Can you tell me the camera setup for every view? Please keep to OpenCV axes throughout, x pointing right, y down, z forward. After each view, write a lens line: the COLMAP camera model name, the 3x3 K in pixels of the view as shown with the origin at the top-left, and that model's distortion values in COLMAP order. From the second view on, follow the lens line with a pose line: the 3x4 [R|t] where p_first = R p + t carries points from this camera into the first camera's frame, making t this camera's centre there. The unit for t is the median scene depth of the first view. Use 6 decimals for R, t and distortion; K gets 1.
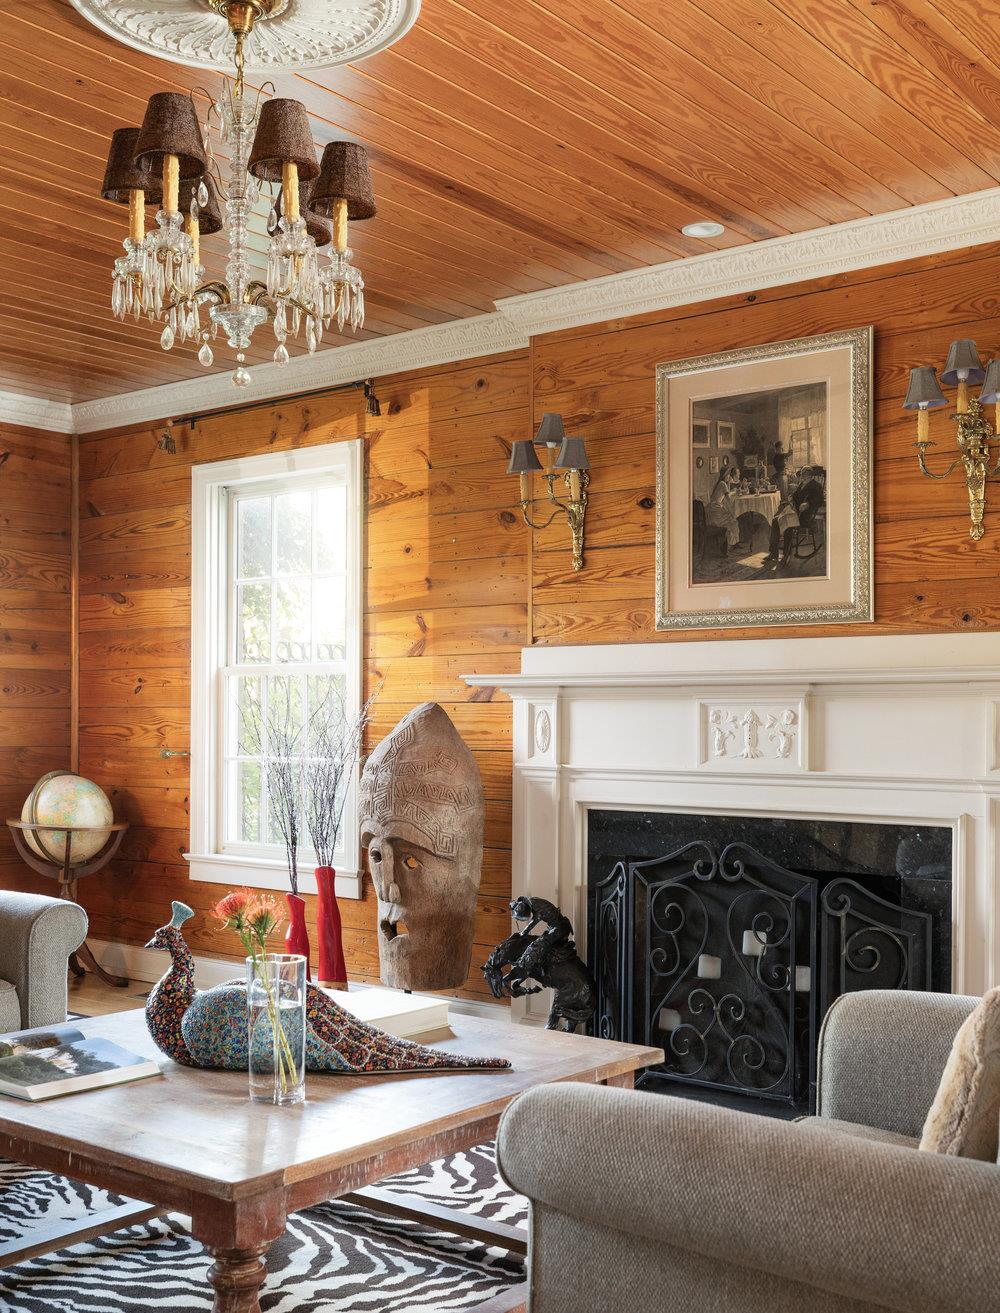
lens RADIAL K [[1468.1, 0, 485.1], [0, 1468.1, 738.2], [0, 0, 1]] dist [-0.001045, 0.014366]
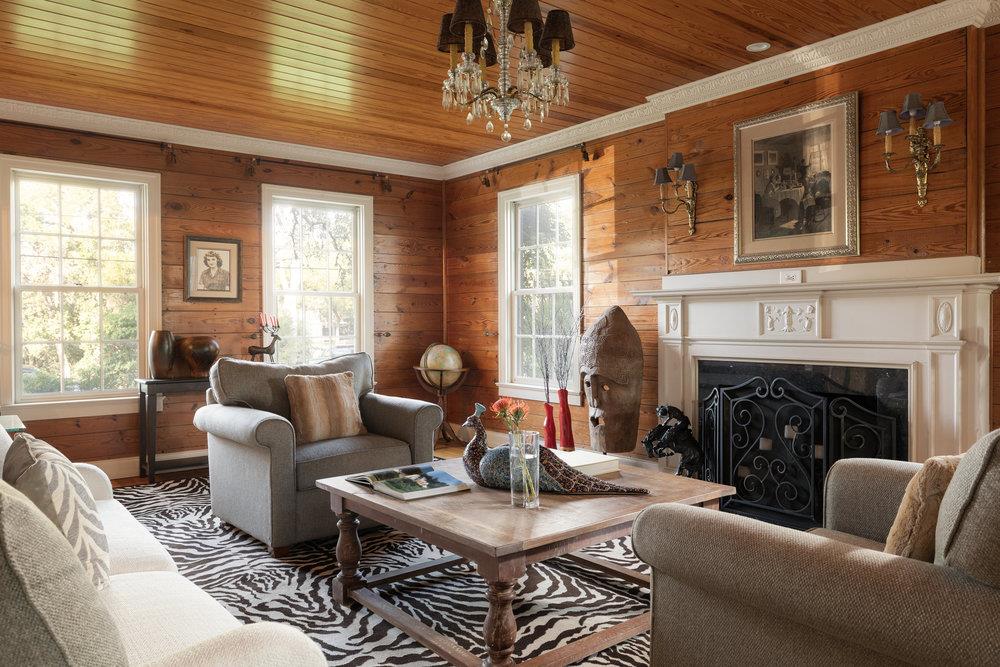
lens RADIAL K [[711.3, 0, 500.0], [0, 711.3, 333.5], [0, 0, 1]] dist [-0.003952, 0.005579]
pose [[0.976540, -0.007193, -0.215215, 0.019458], [0.007867, 0.999966, 0.002273, 0.010858], [0.215191, -0.003913, 0.976564, 0.048901]]
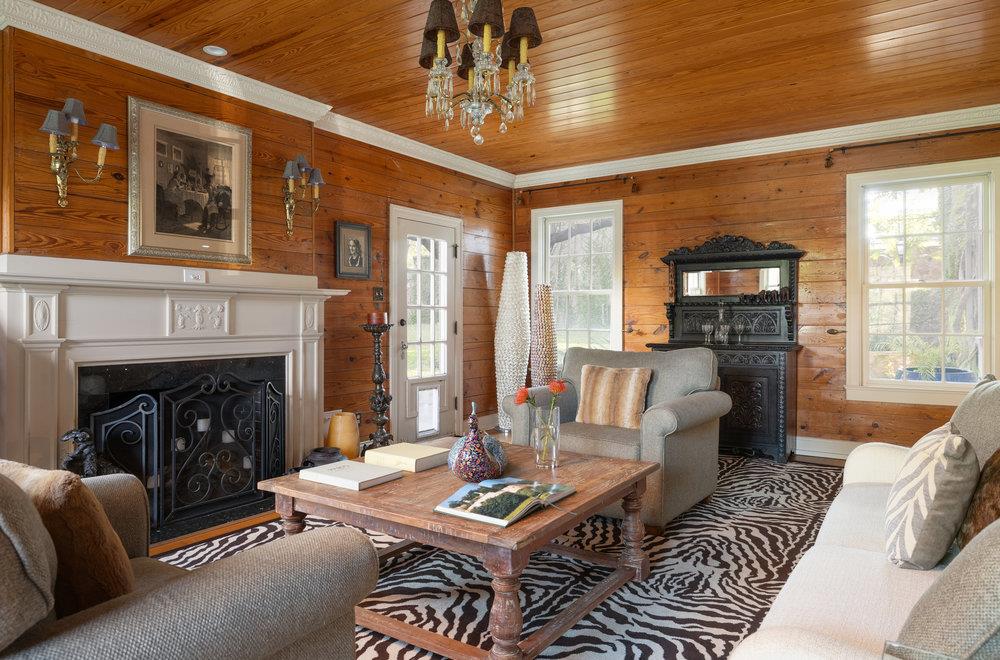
lens RADIAL K [[626.4, 0, 528.6], [0, 626.4, 326.7], [0, 0, 1]] dist [0.003938, 0.000199]
pose [[-0.115395, -0.016598, 0.993181, -0.687397], [0.013272, 0.999745, 0.018250, 0.001072], [-0.993231, 0.015287, -0.115145, 0.672464]]
